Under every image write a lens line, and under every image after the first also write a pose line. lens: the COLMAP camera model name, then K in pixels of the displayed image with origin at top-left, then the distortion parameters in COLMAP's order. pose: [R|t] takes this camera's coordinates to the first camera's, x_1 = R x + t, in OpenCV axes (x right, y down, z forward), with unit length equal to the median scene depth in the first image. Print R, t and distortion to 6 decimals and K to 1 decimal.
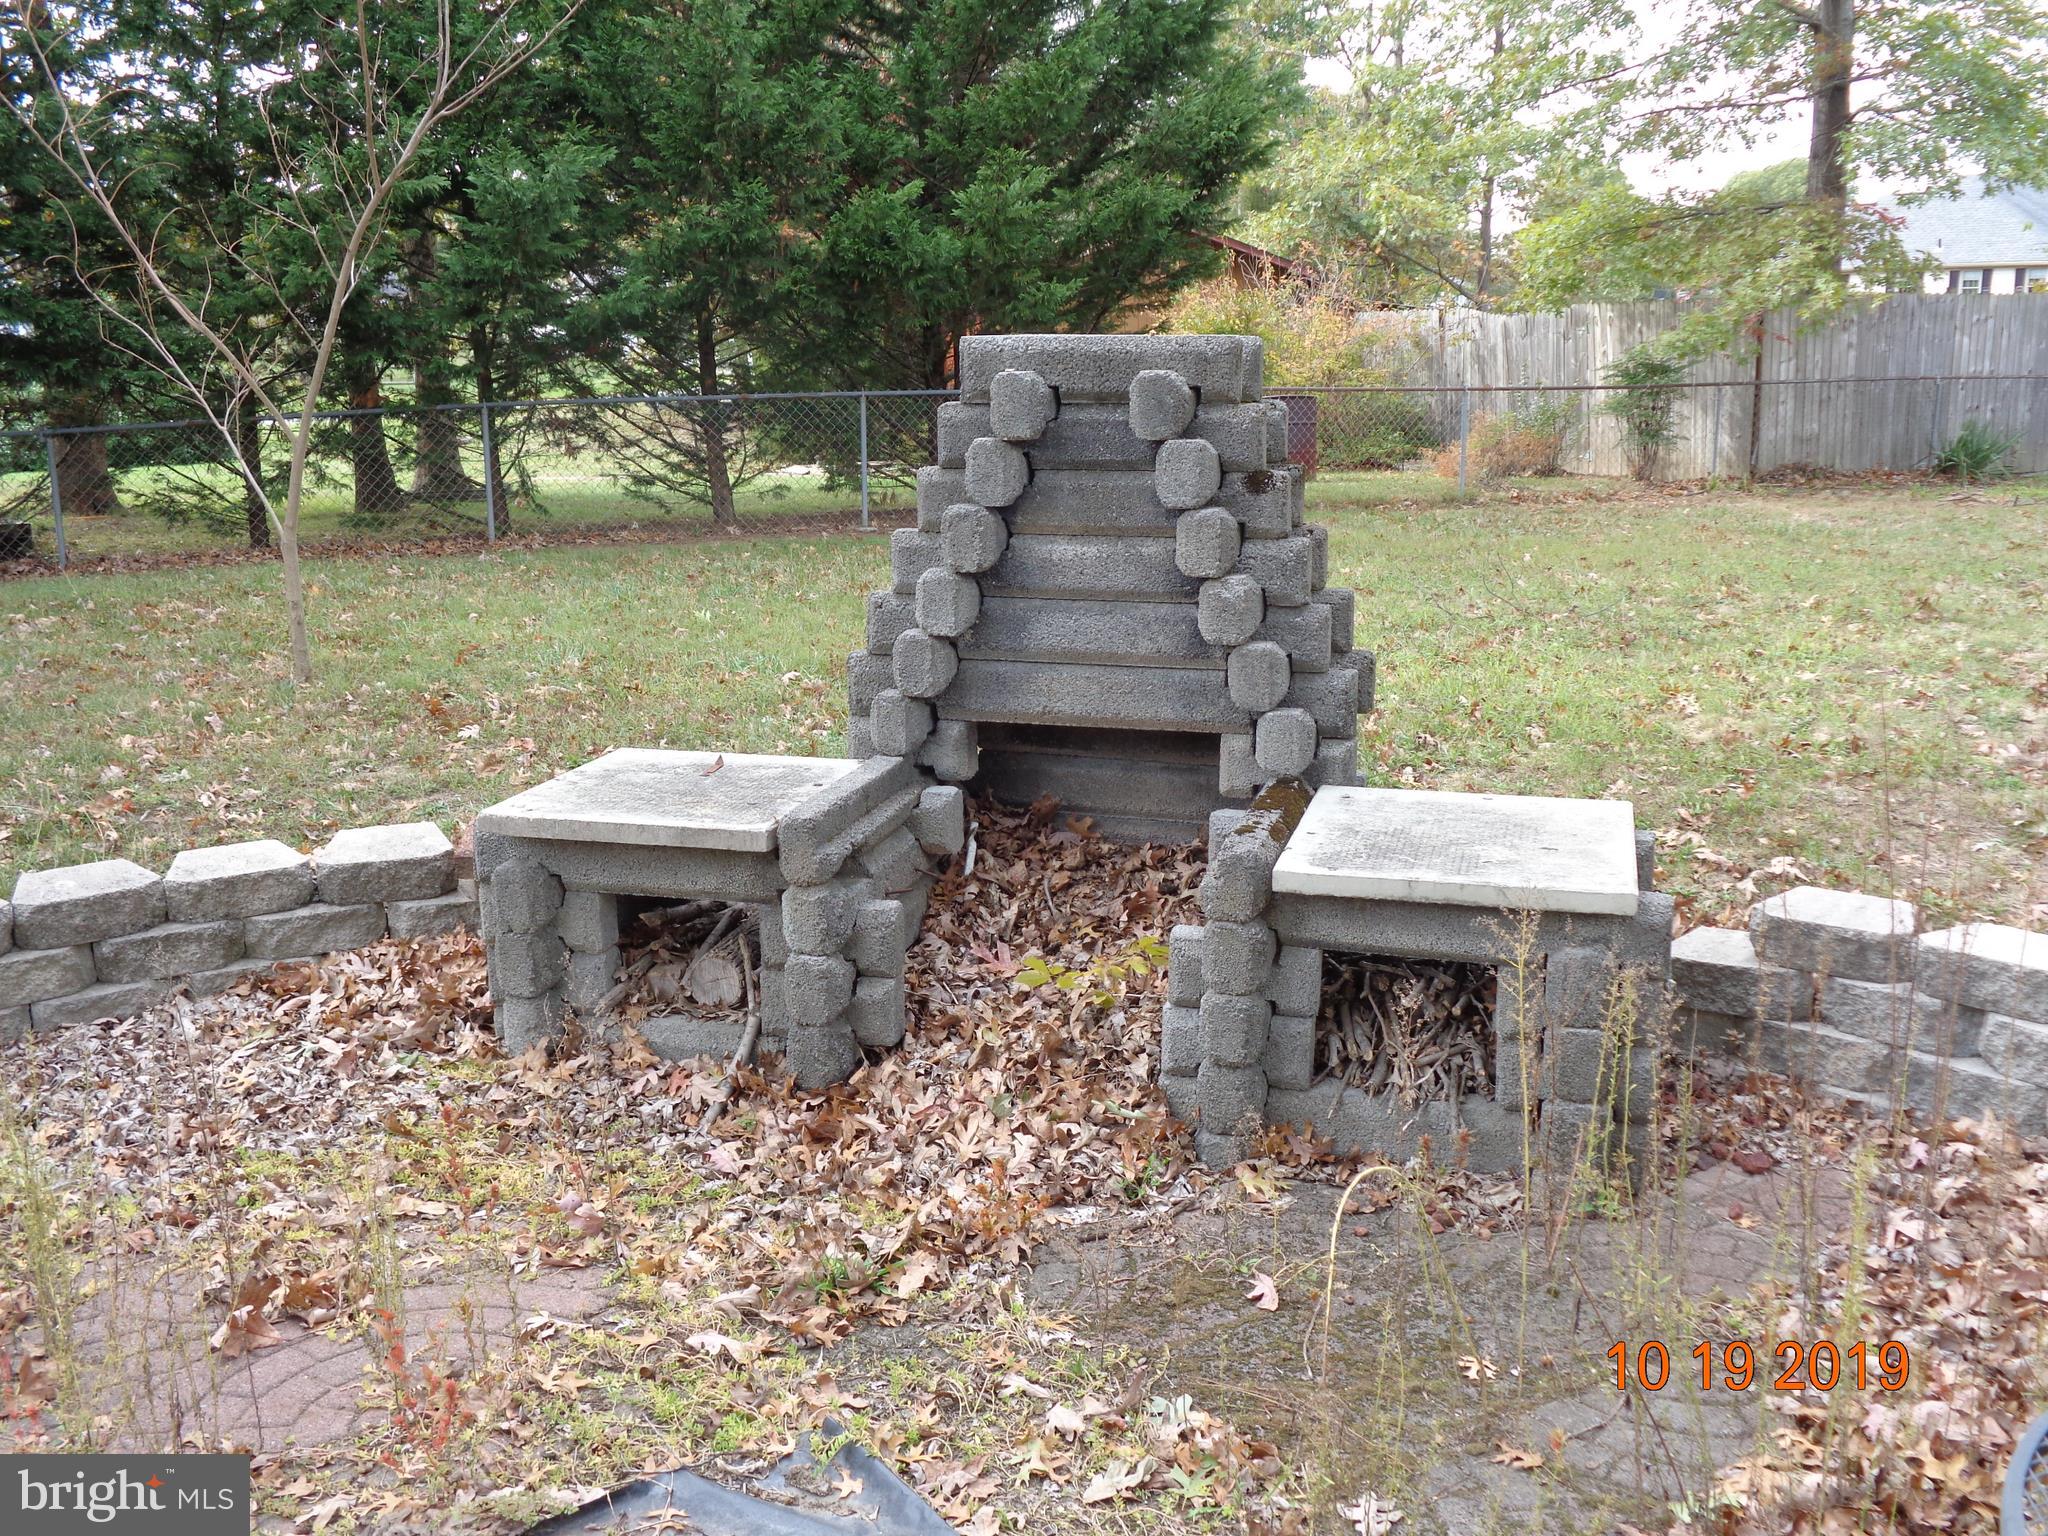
lens RADIAL K [[1993.2, 0, 1024.0], [0, 1993.2, 768.0], [0, 0, 1]] dist [0.011030, 0.006145]
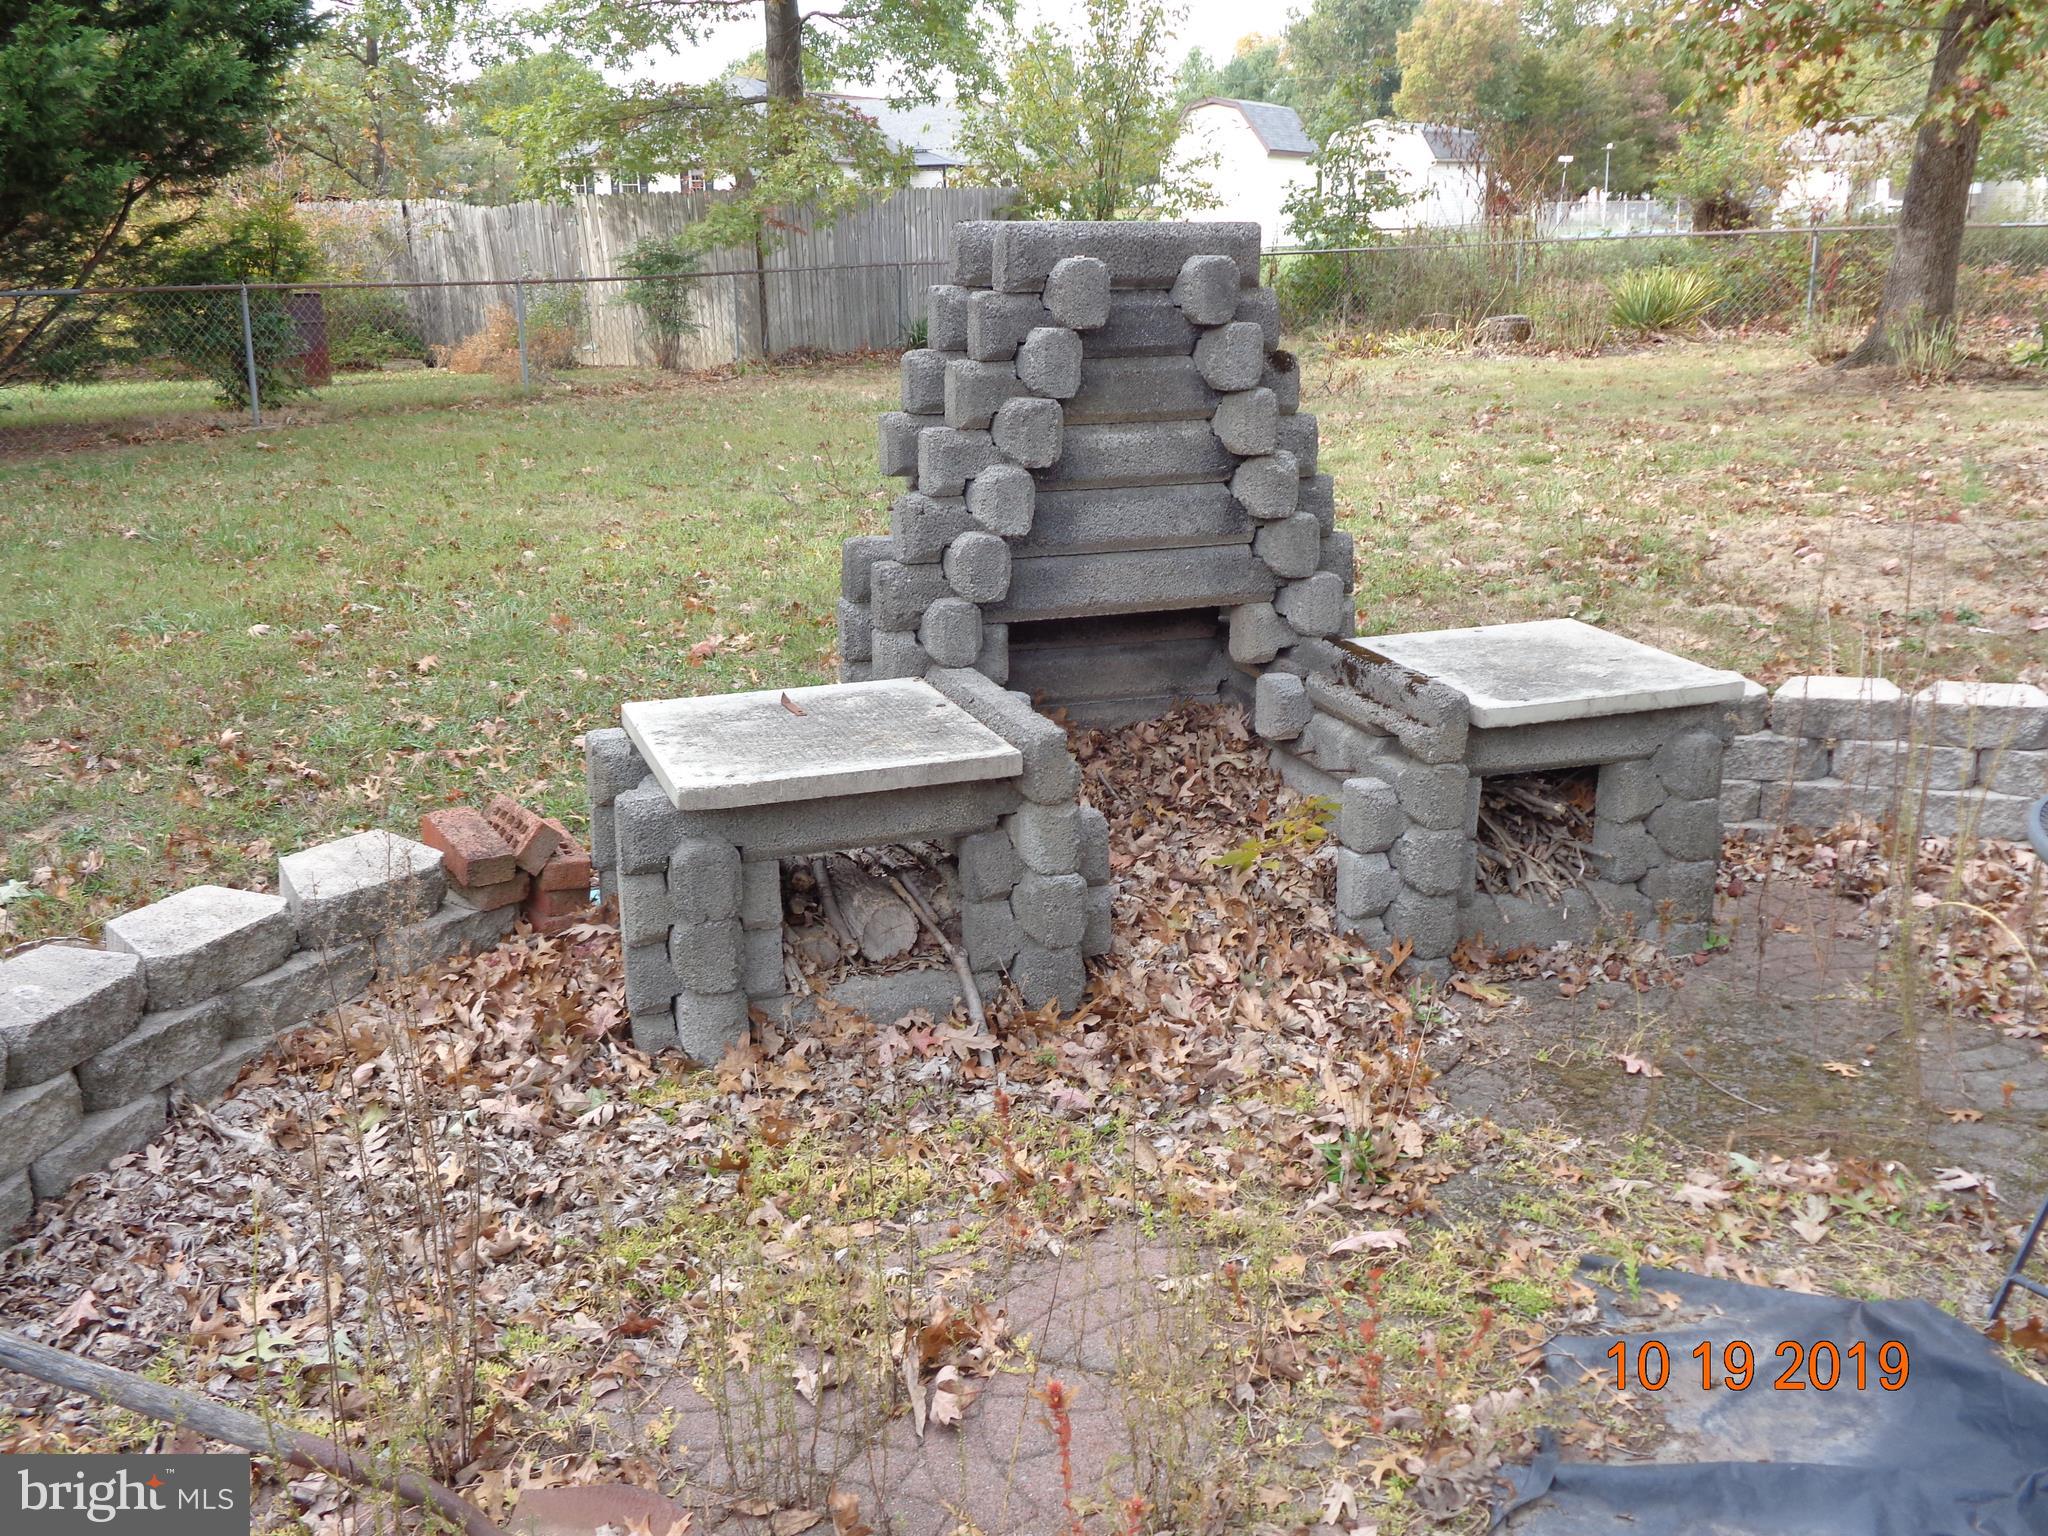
lens RADIAL K [[1976.8, 0, 1024.0], [0, 1976.8, 768.0], [0, 0, 1]] dist [0.000682, 0.000382]
pose [[0.807541, -0.158365, 0.568153, -0.576051], [0.128123, 0.987378, 0.093112, -0.041985], [-0.575728, -0.002398, 0.817638, 0.203320]]
